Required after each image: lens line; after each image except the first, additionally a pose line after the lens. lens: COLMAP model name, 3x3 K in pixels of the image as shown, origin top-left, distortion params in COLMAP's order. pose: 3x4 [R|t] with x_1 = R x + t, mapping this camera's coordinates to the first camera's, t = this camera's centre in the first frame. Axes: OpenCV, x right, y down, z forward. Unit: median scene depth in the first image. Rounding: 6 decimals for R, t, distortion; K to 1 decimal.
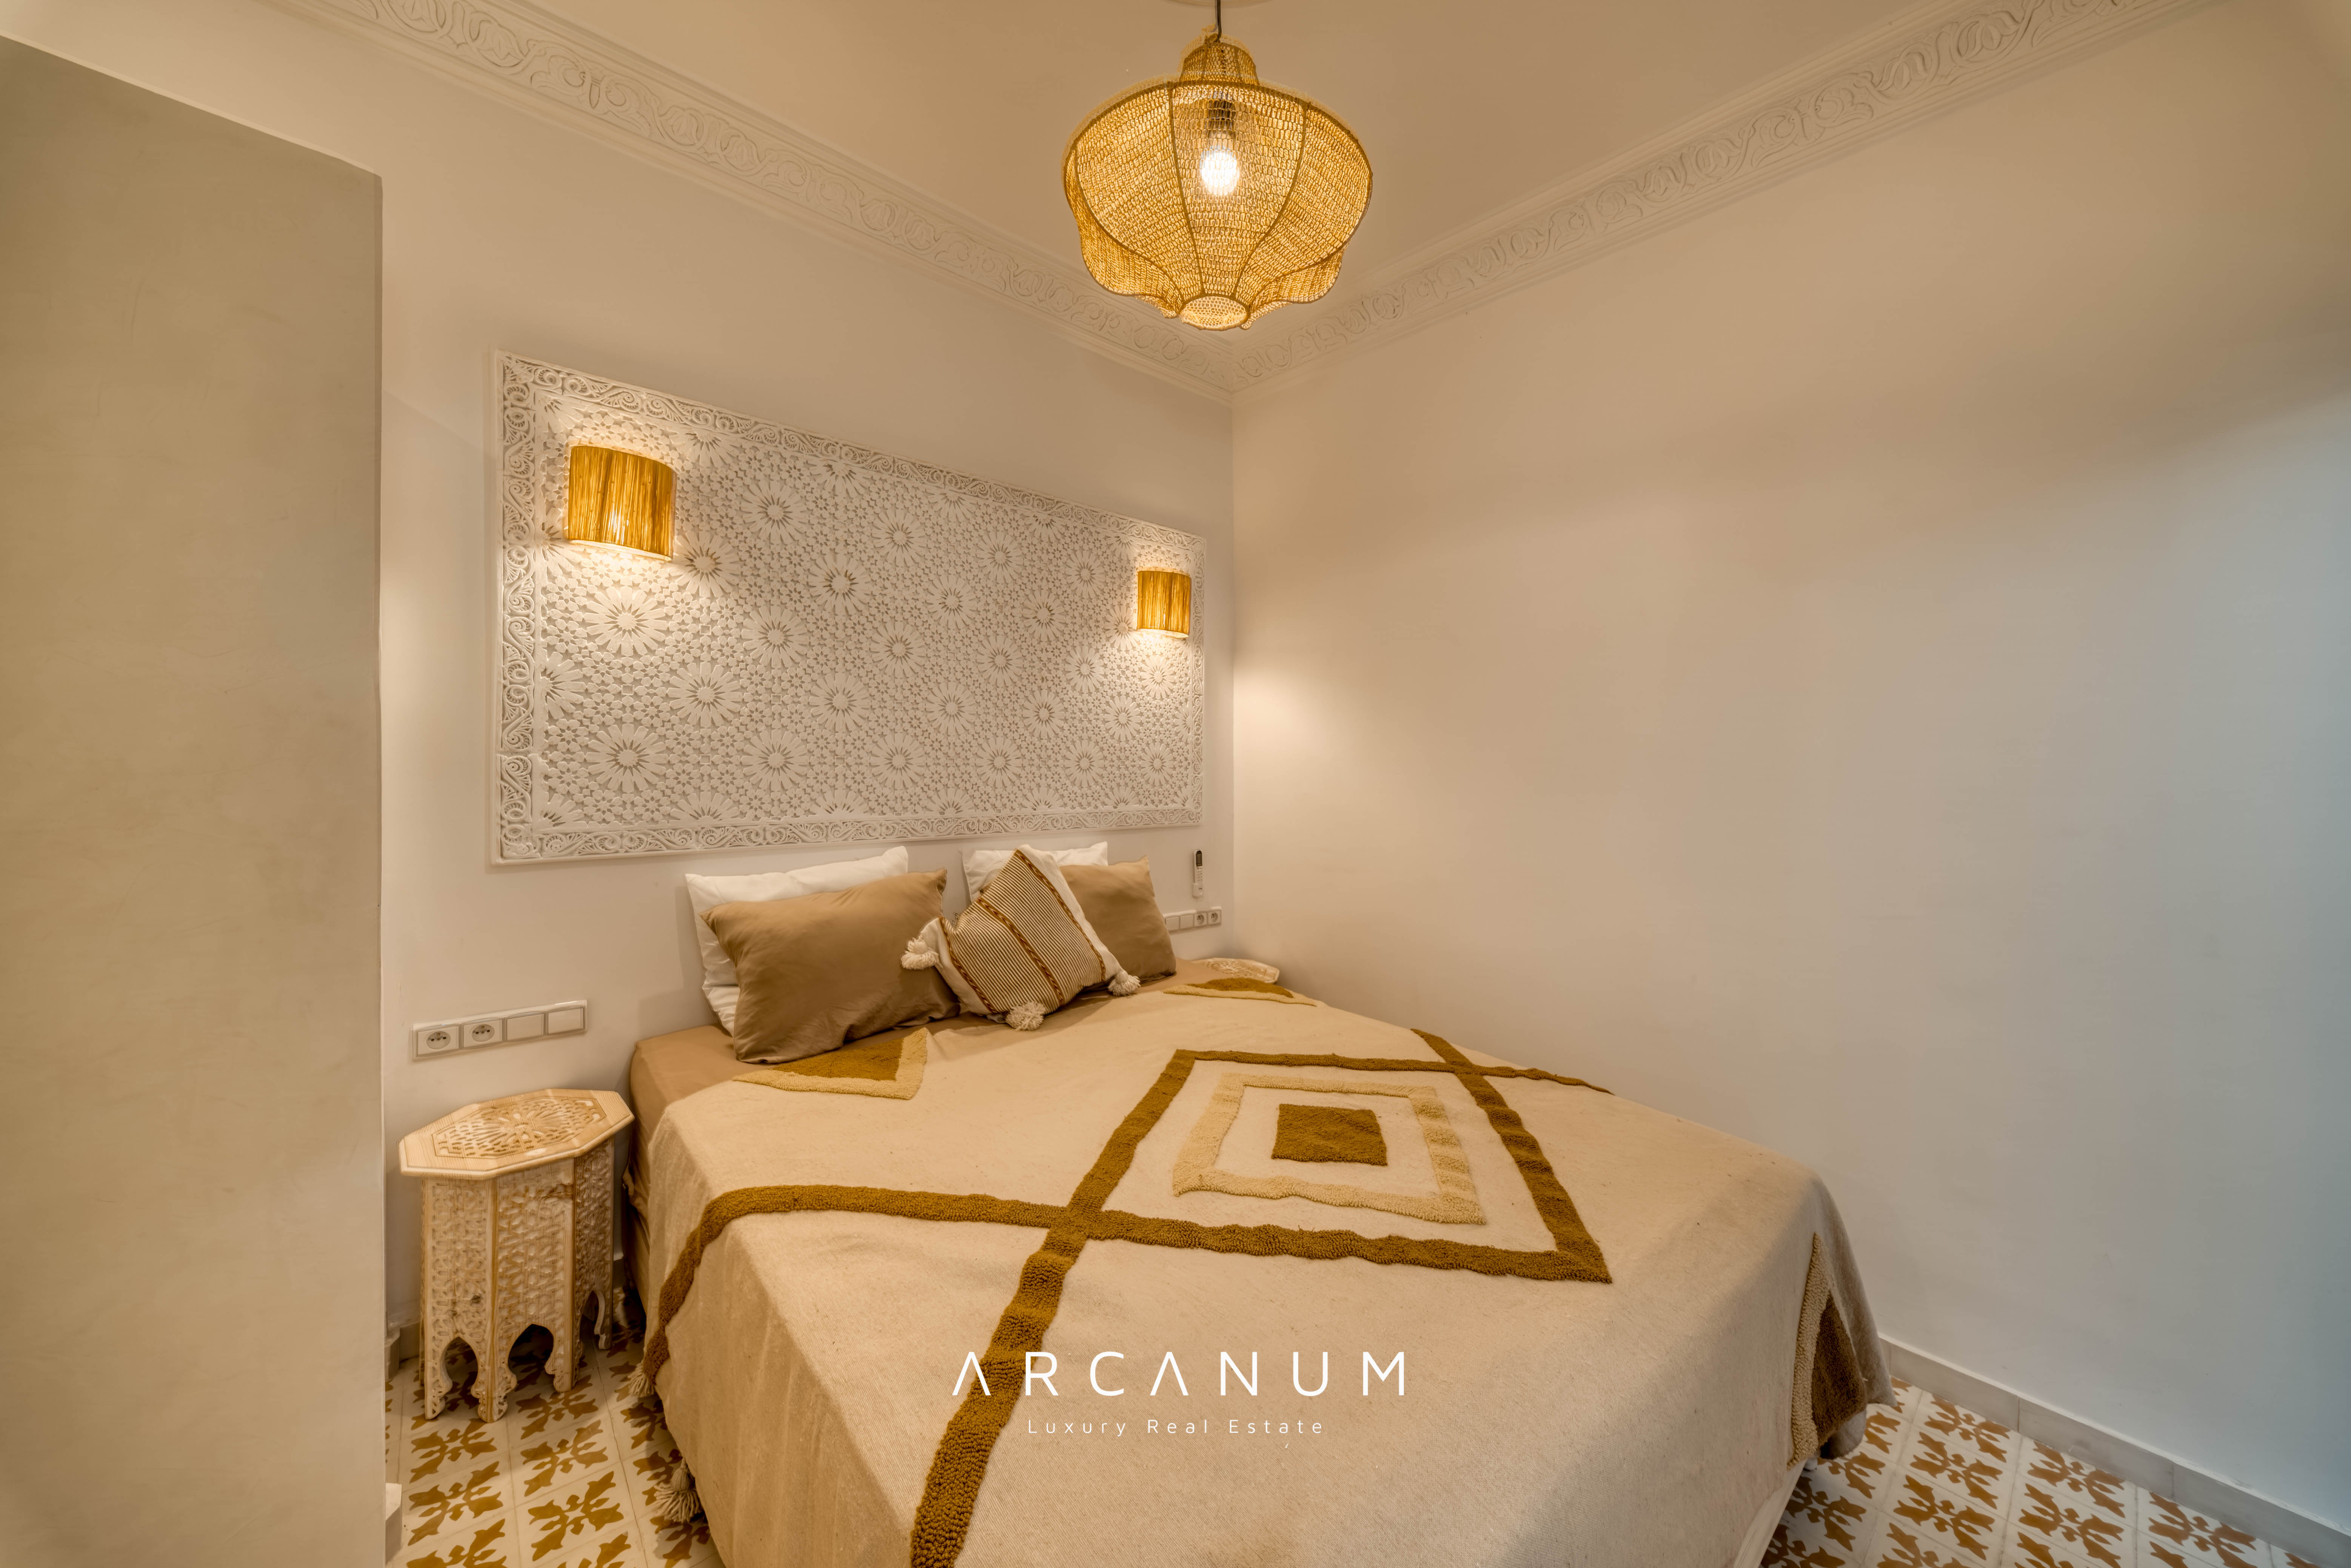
lens RADIAL K [[818.6, 0, 1170.1], [0, 818.6, 767.1], [0, 0, 1]] dist [-0.000830, -0.000069]
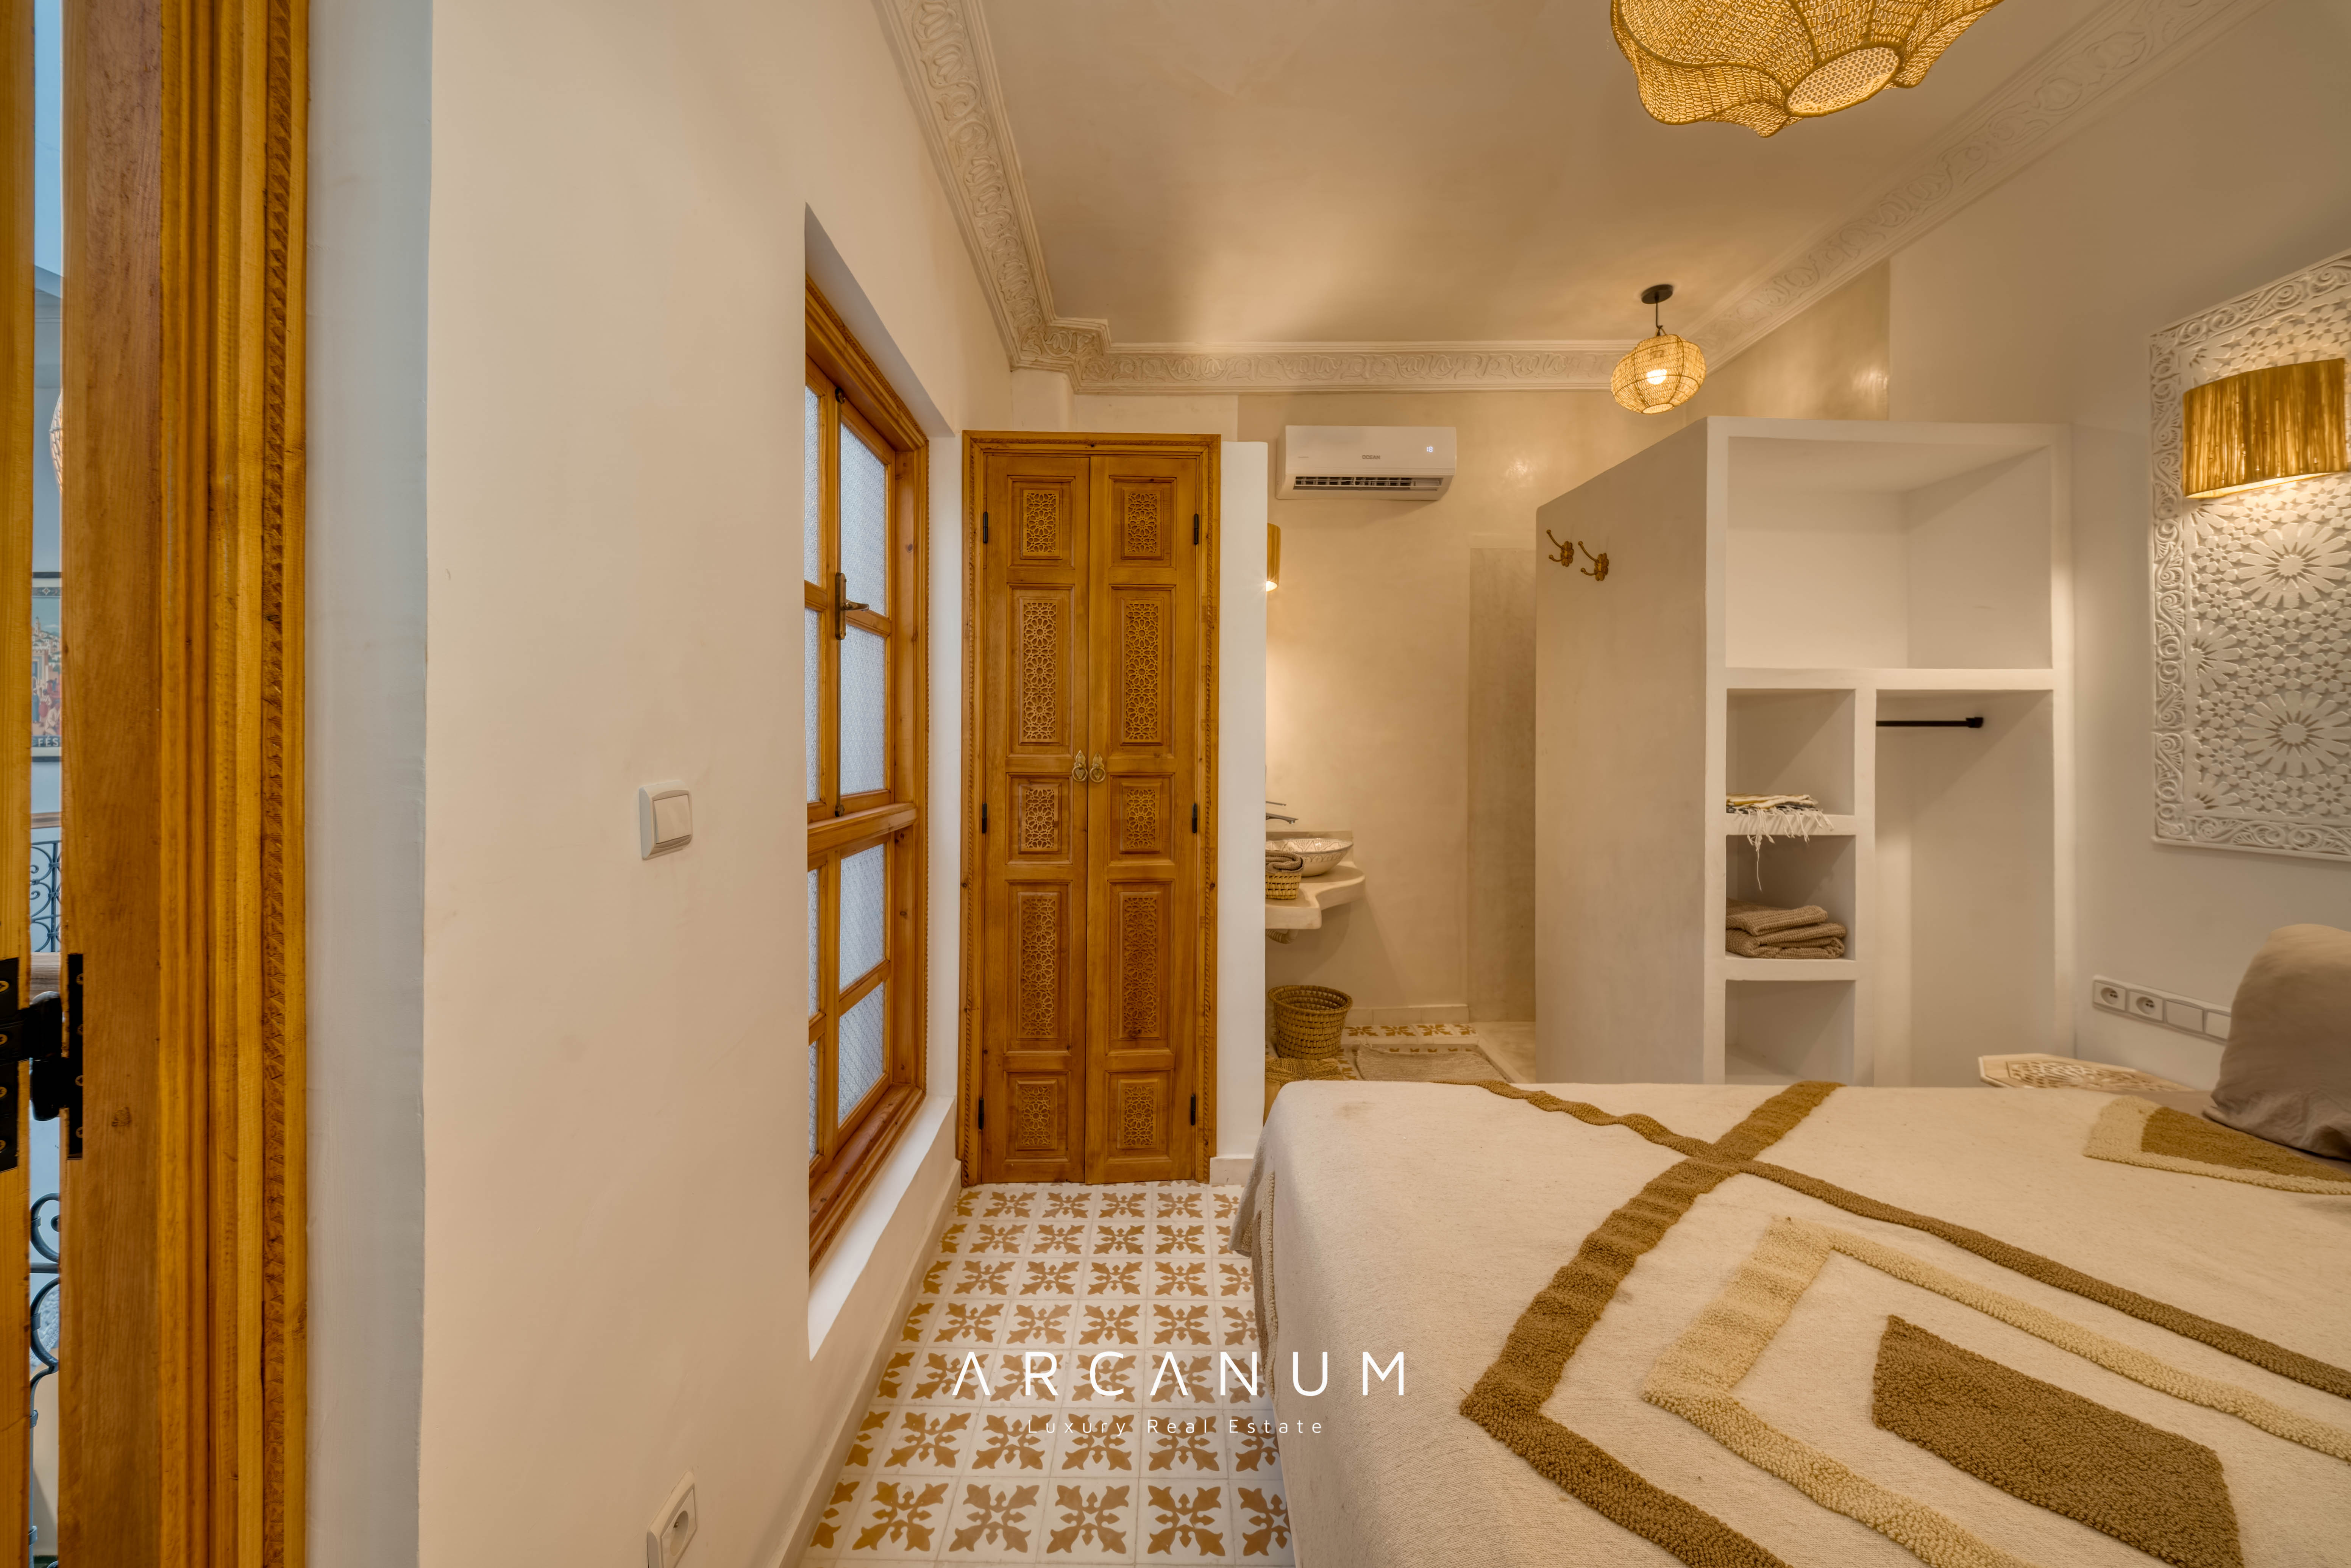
lens RADIAL K [[817.2, 0, 1173.5], [0, 817.2, 741.7], [0, 0, 1]] dist [-0.000187, -0.000013]
pose [[-0.628141, -0.005823, -0.778077, 0.684447], [-0.005393, 0.999981, -0.003130, 0.005659], [0.778080, 0.002231, -0.628161, 0.664473]]
